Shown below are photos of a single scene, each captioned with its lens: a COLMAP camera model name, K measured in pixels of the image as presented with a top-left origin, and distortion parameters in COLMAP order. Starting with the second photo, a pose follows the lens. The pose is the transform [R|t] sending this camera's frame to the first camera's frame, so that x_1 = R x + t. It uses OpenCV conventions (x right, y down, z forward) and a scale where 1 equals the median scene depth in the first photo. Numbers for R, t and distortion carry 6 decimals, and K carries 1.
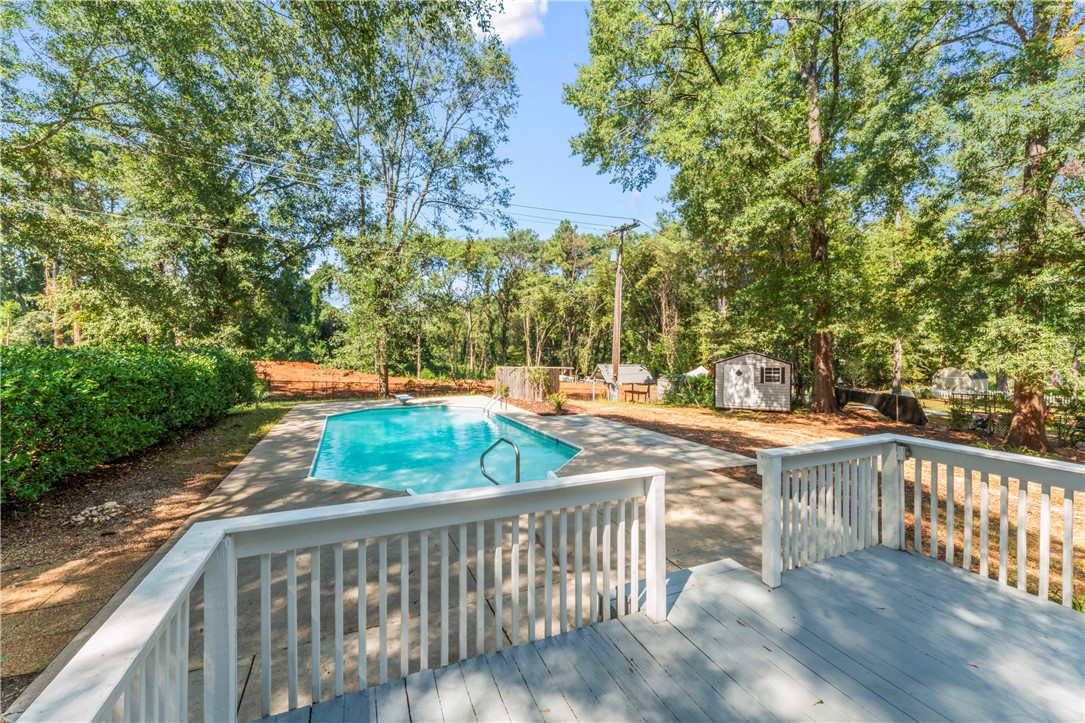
lens RADIAL K [[441.2, 0, 542.8], [0, 441.2, 356.4], [0, 0, 1]] dist [-0.000478, -0.000236]
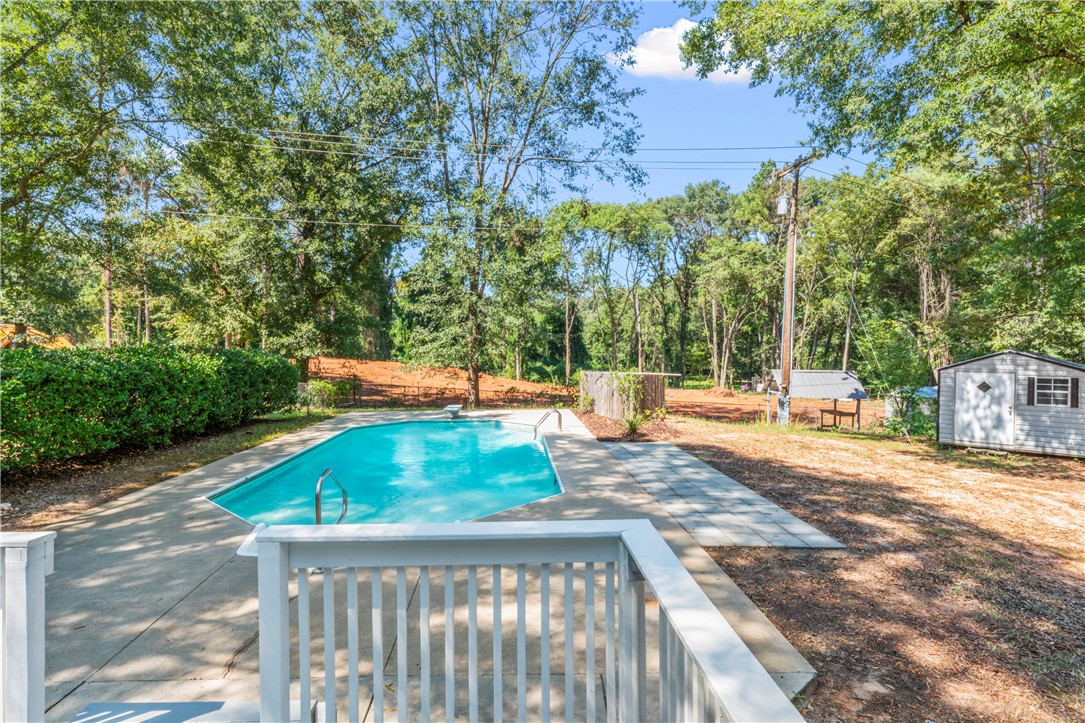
lens RADIAL K [[574.7, 0, 539.9], [0, 574.7, 359.6], [0, 0, 1]] dist [0.005859, -0.002090]
pose [[0.928539, 0.003640, -0.371217, 0.144758], [-0.001922, 0.999986, 0.004998, -0.000788], [0.371230, -0.003927, 0.928533, 0.059123]]
